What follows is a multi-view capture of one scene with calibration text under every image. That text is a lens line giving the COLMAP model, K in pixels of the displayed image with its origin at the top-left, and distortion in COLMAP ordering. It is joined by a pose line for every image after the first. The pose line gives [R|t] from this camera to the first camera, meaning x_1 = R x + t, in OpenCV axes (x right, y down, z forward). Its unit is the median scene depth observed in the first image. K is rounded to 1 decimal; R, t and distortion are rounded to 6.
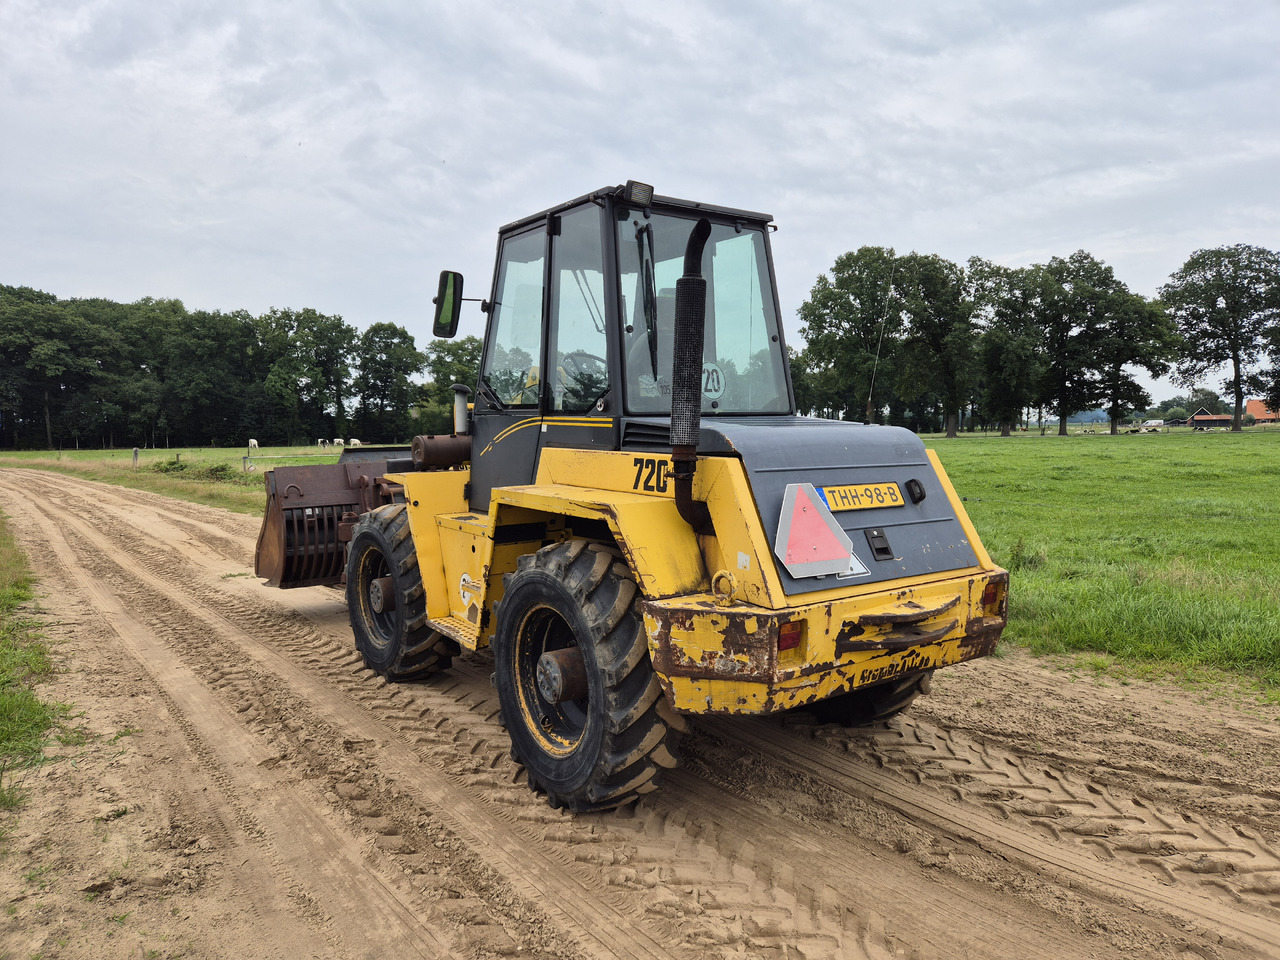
lens RADIAL K [[880.5, 0, 640.0], [0, 880.5, 480.0], [0, 0, 1]] dist [0.063100, -0.046501]
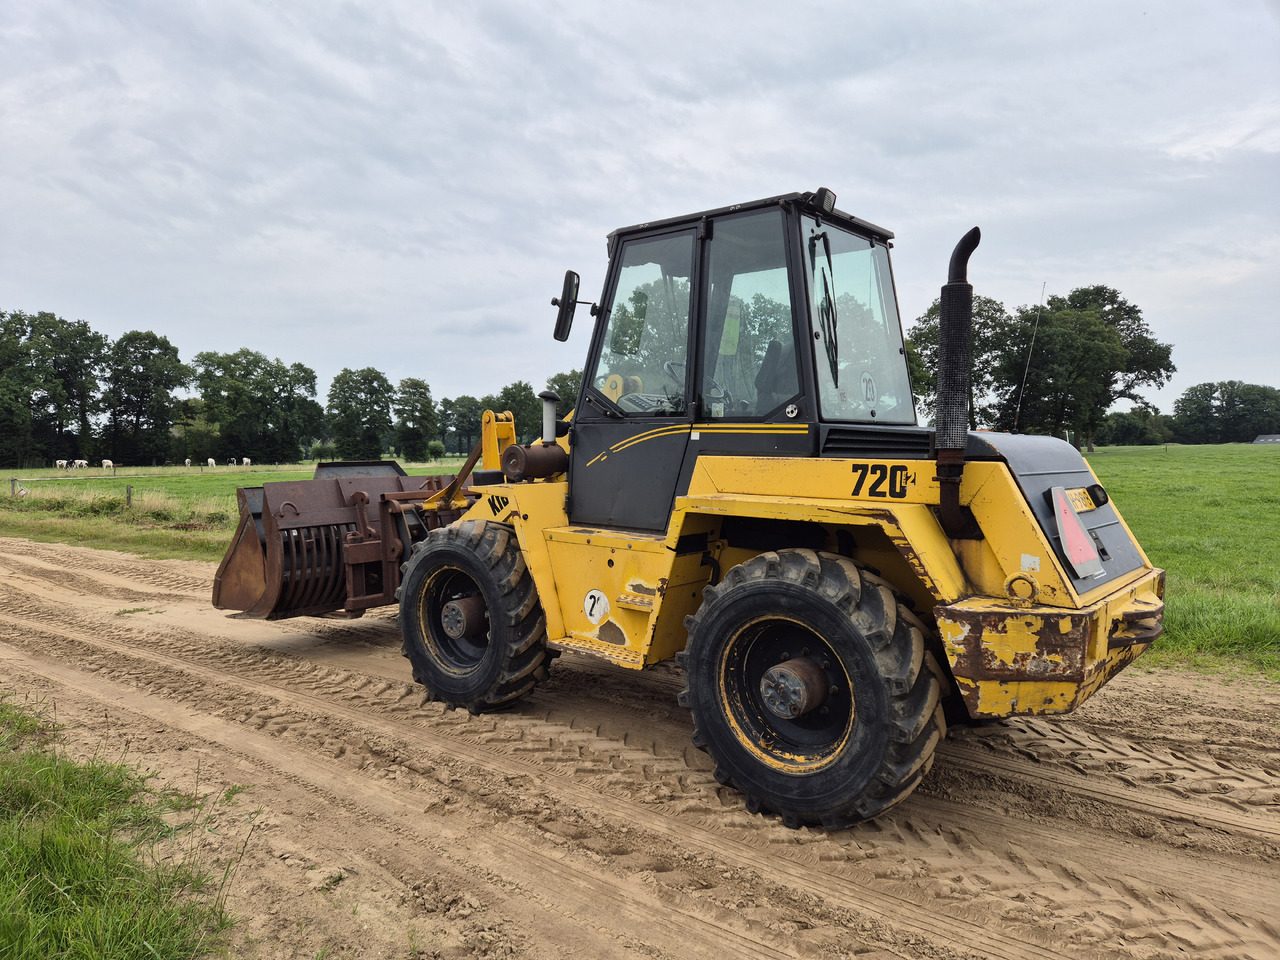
lens RADIAL K [[875.6, 0, 636.1], [0, 875.6, 490.9], [0, 0, 1]] dist [0.088599, -0.086080]
pose [[0.970432, -0.005312, 0.241315, -0.396318], [0.008752, 0.999875, -0.013187, 0.013229], [-0.241215, 0.014909, 0.970357, 0.084481]]
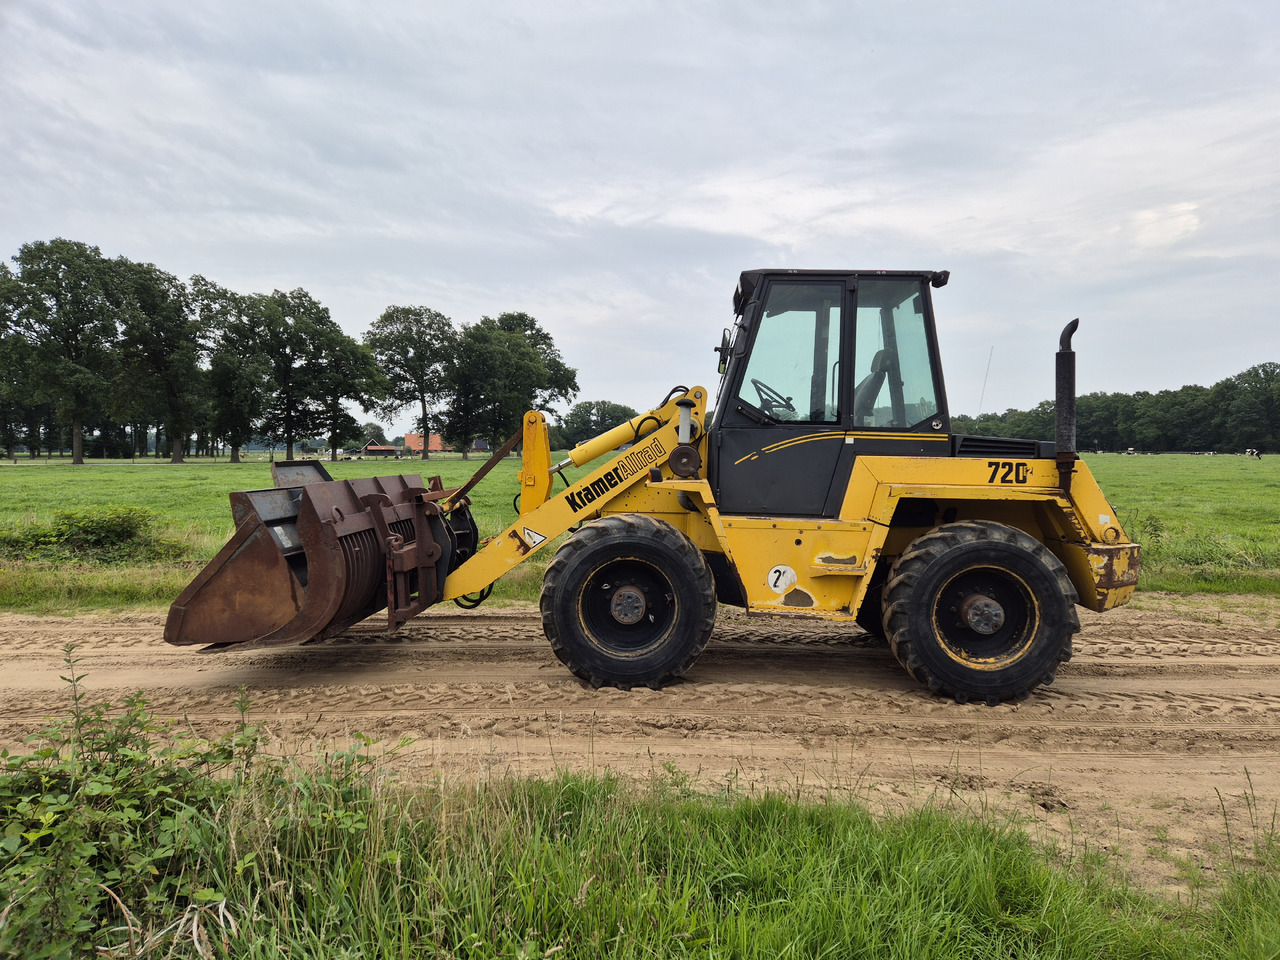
lens RADIAL K [[856.3, 0, 675.7], [0, 856.3, 501.1], [0, 0, 1]] dist [0.093001, -0.121938]
pose [[0.597075, -0.030990, 0.801587, -1.222090], [0.035741, 0.999289, 0.012011, 0.003952], [-0.801389, 0.021478, 0.597758, 0.458759]]
